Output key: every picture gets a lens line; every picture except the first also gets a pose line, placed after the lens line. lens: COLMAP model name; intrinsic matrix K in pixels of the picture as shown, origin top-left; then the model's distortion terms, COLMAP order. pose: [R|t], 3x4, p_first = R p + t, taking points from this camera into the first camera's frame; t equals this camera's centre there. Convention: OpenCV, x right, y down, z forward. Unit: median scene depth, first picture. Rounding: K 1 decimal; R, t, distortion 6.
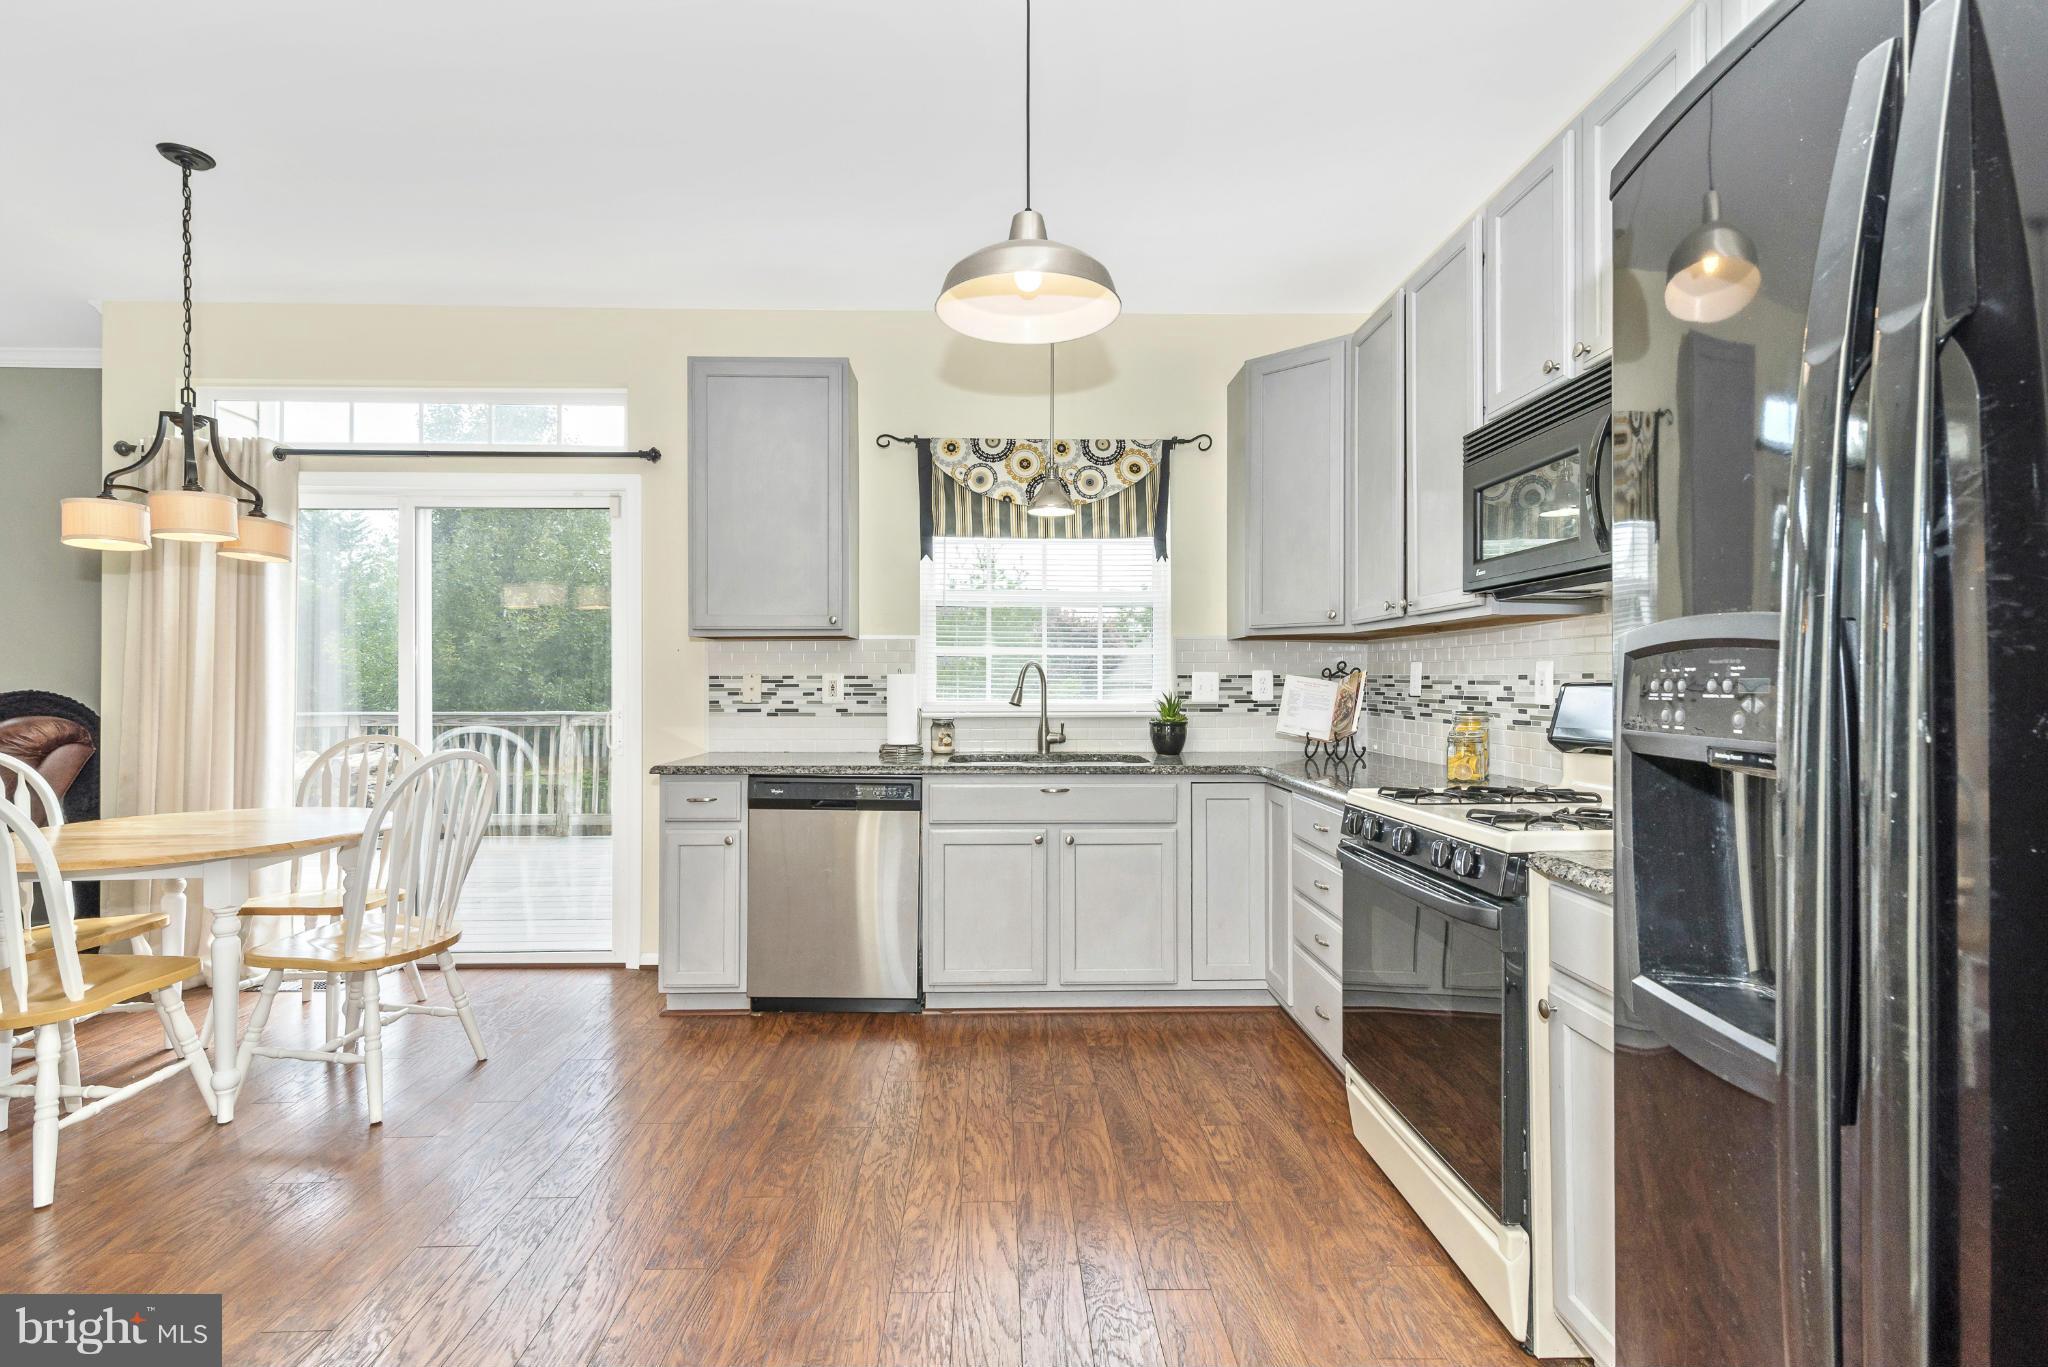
lens RADIAL K [[929.3, 0, 1011.5], [0, 929.3, 670.0], [0, 0, 1]] dist [0.001737, 0.000178]
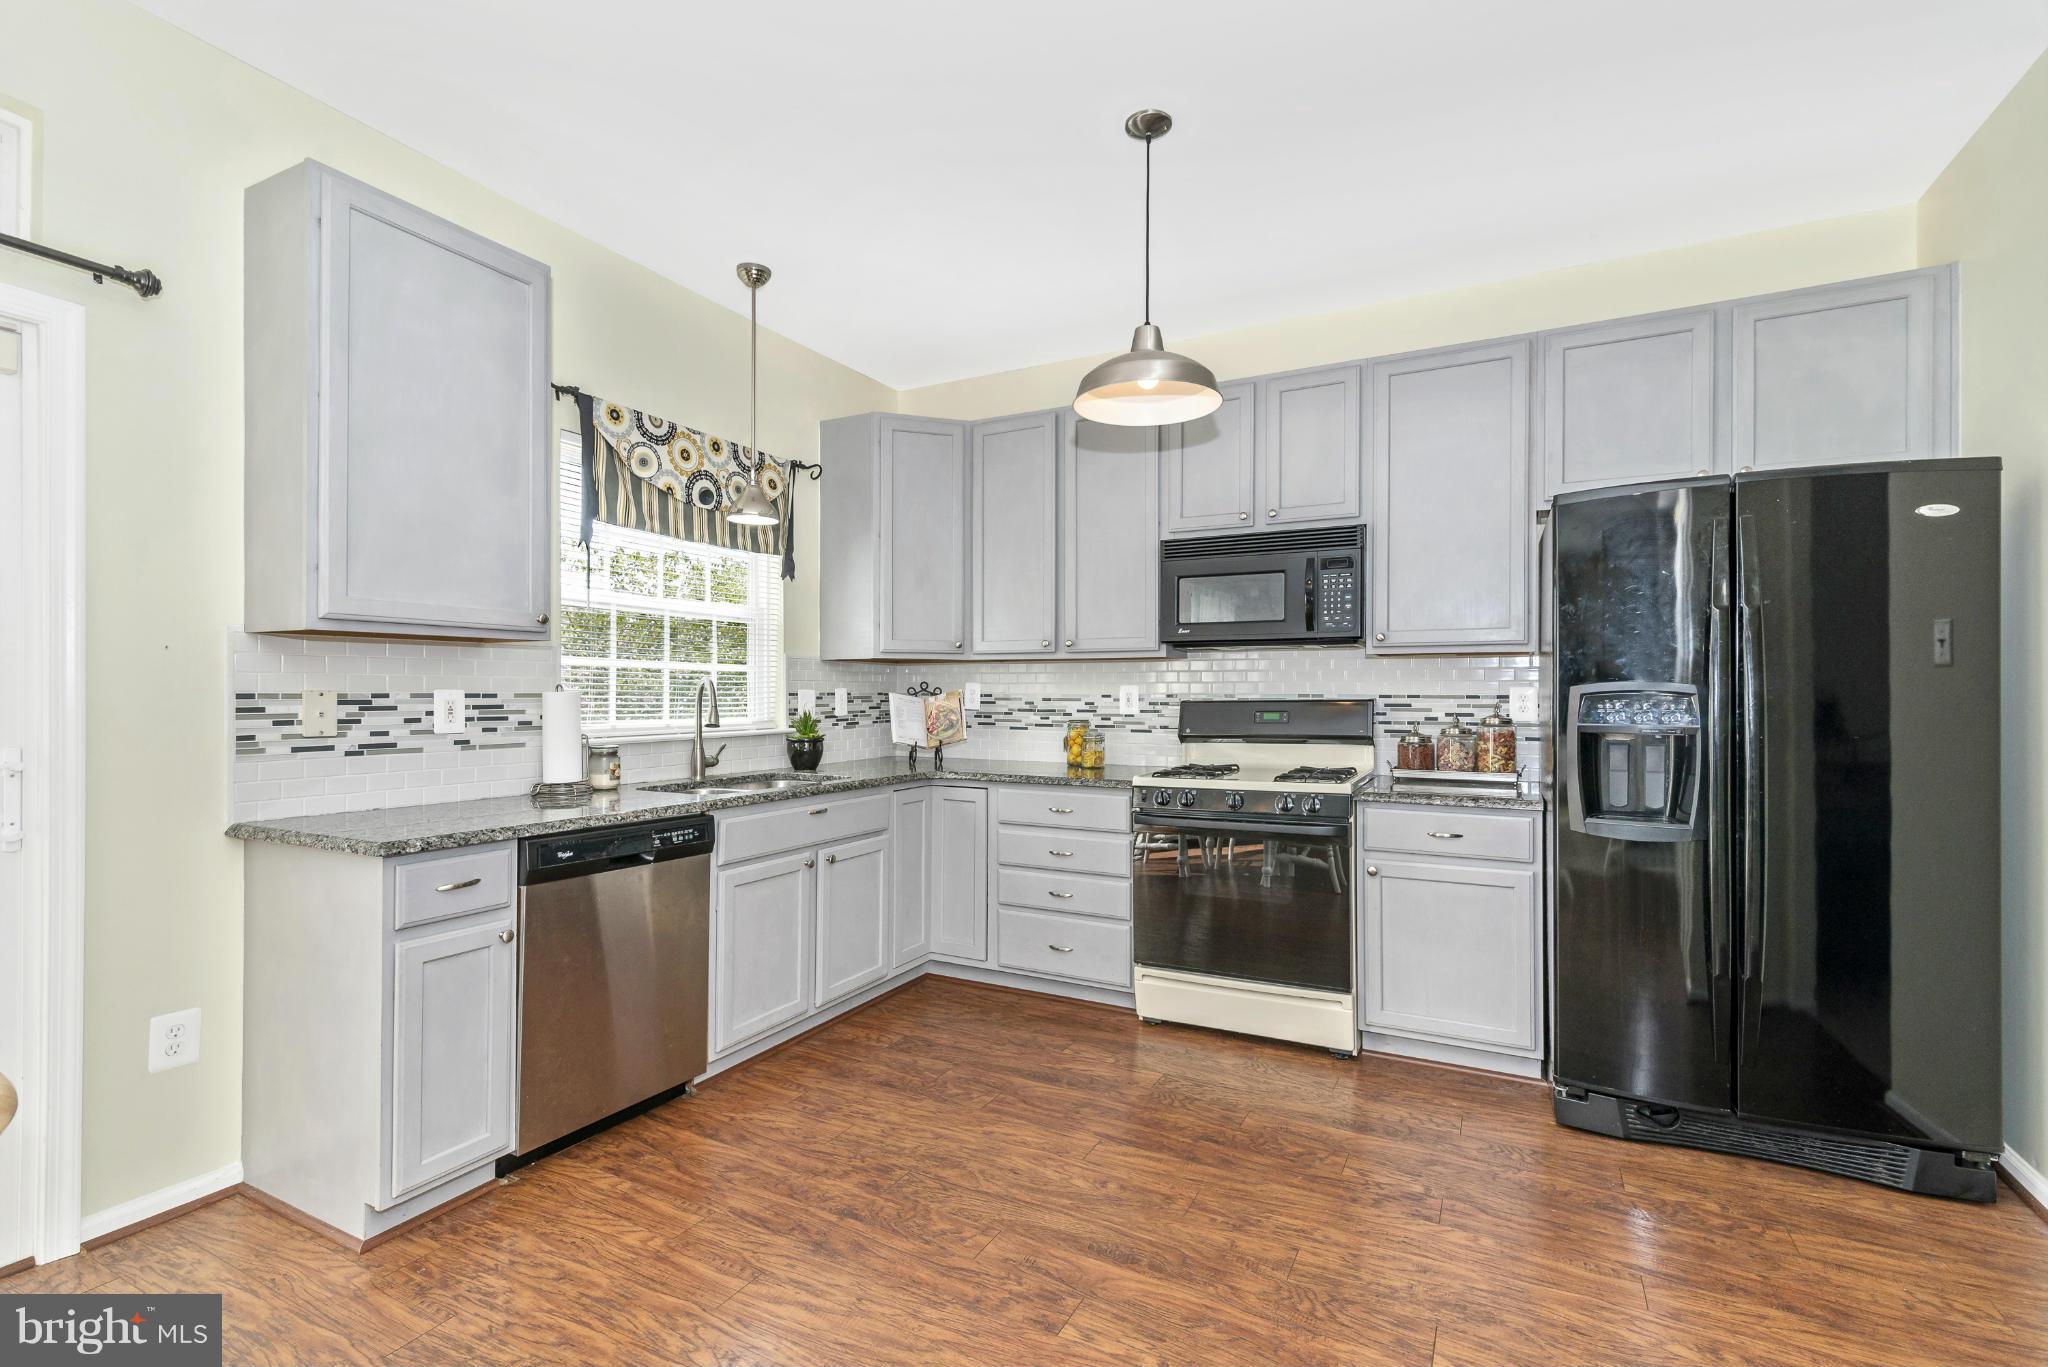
lens RADIAL K [[926.4, 0, 1019.6], [0, 926.4, 688.3], [0, 0, 1]] dist [0.002464, 0.000040]
pose [[0.489313, 0.004556, 0.872097, -0.601468], [-0.012199, 0.999924, 0.001621, -0.004062], [-0.872023, -0.011431, 0.489331, 0.285772]]
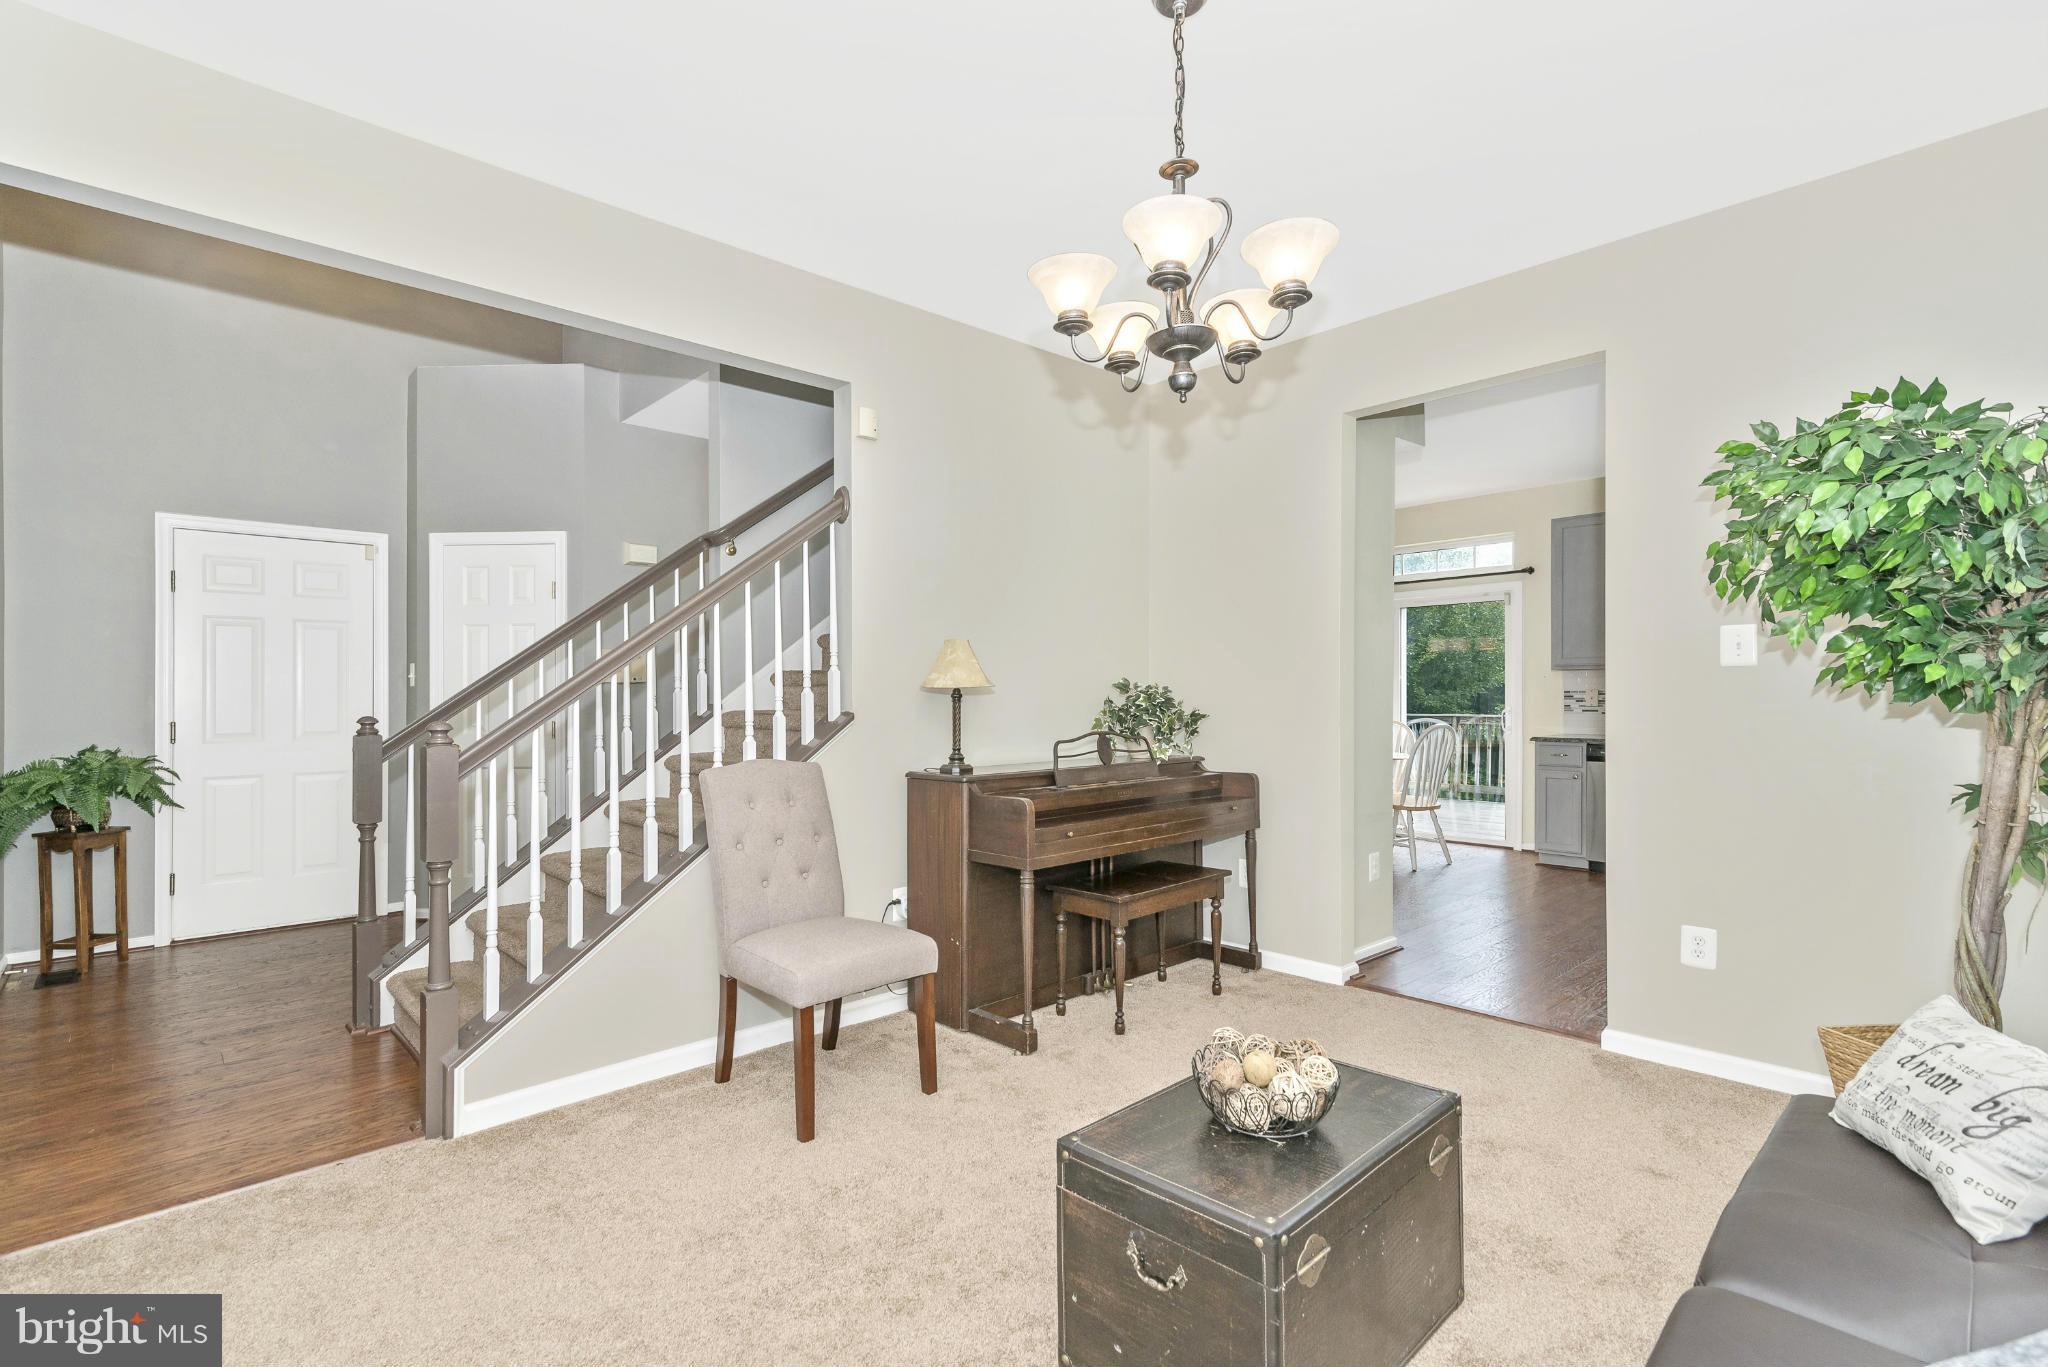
lens RADIAL K [[926.4, 0, 1019.6], [0, 926.4, 688.3], [0, 0, 1]] dist [0.002464, 0.000040]
pose [[0.666123, -0.002974, -0.745836, 0.307345], [0.008897, 0.999953, 0.003959, -0.015374], [0.745789, -0.009273, 0.666118, -0.969286]]
